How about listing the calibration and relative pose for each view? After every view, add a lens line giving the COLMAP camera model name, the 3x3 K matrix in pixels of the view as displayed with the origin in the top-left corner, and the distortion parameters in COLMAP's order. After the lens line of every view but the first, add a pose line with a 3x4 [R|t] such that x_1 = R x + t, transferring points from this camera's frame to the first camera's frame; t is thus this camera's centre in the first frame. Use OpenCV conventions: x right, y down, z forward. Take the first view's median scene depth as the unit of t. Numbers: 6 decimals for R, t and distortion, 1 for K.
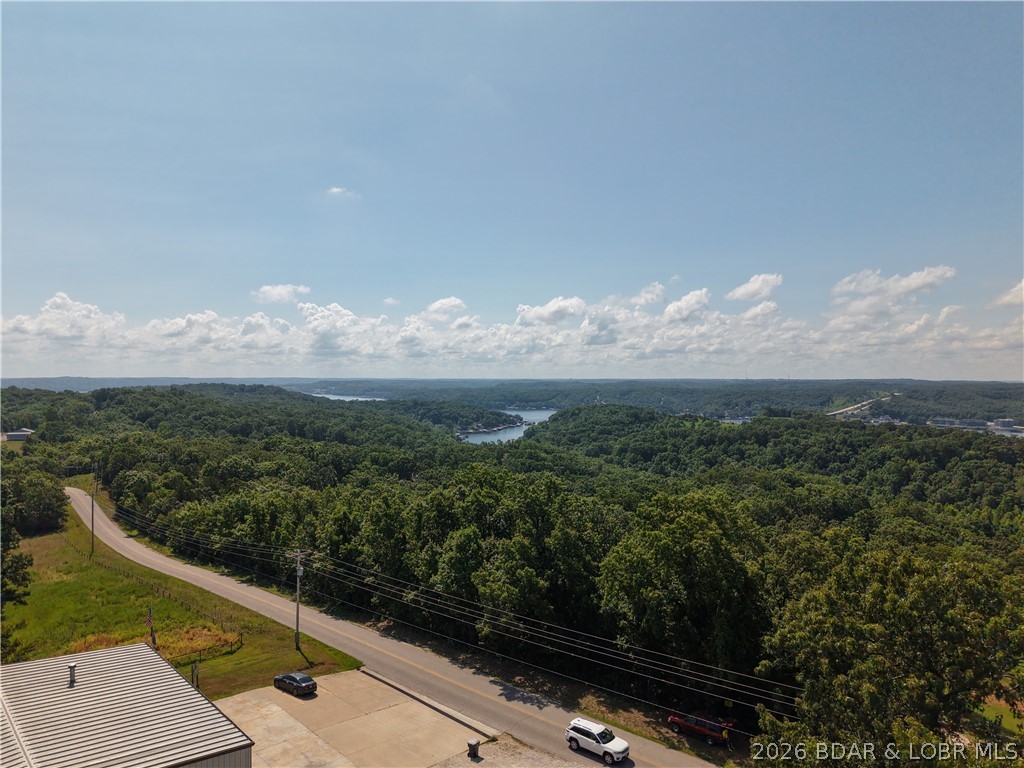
lens RADIAL K [[687.1, 0, 516.0], [0, 687.1, 387.5], [0, 0, 1]] dist [0.027058, -0.035105]
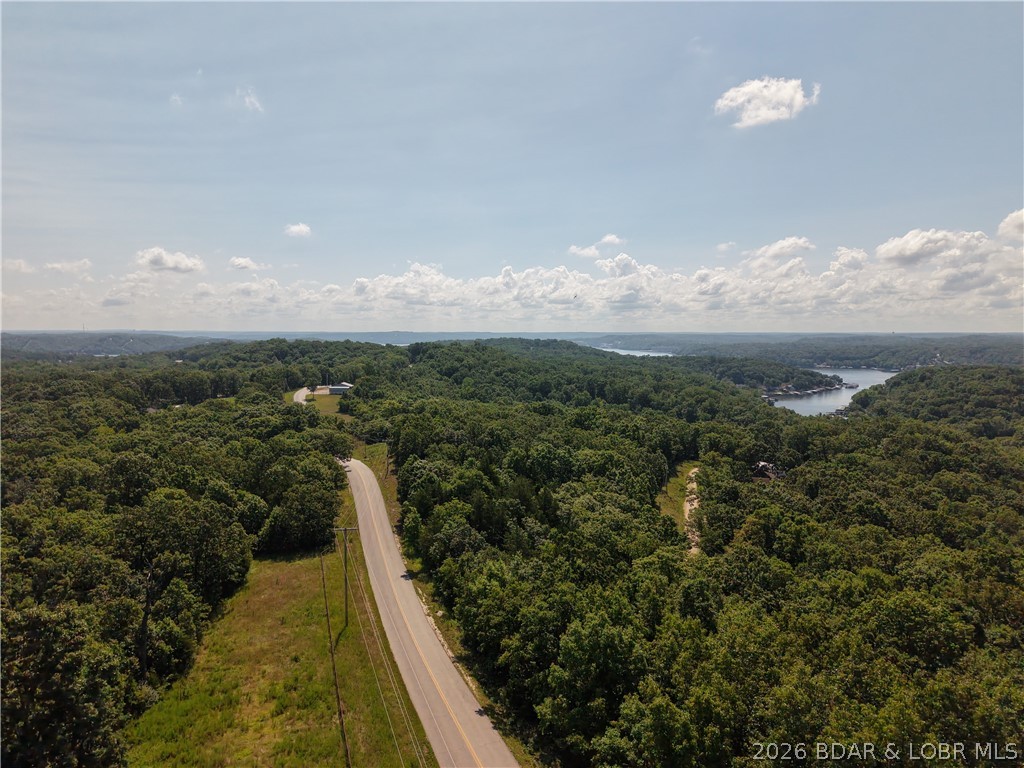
lens RADIAL K [[687.1, 0, 516.0], [0, 687.1, 387.5], [0, 0, 1]] dist [0.027058, -0.035105]
pose [[0.918601, 0.031507, -0.393929, -0.046250], [-0.005405, 0.997725, 0.067195, -0.001785], [0.395150, -0.059596, 0.916681, 0.097749]]
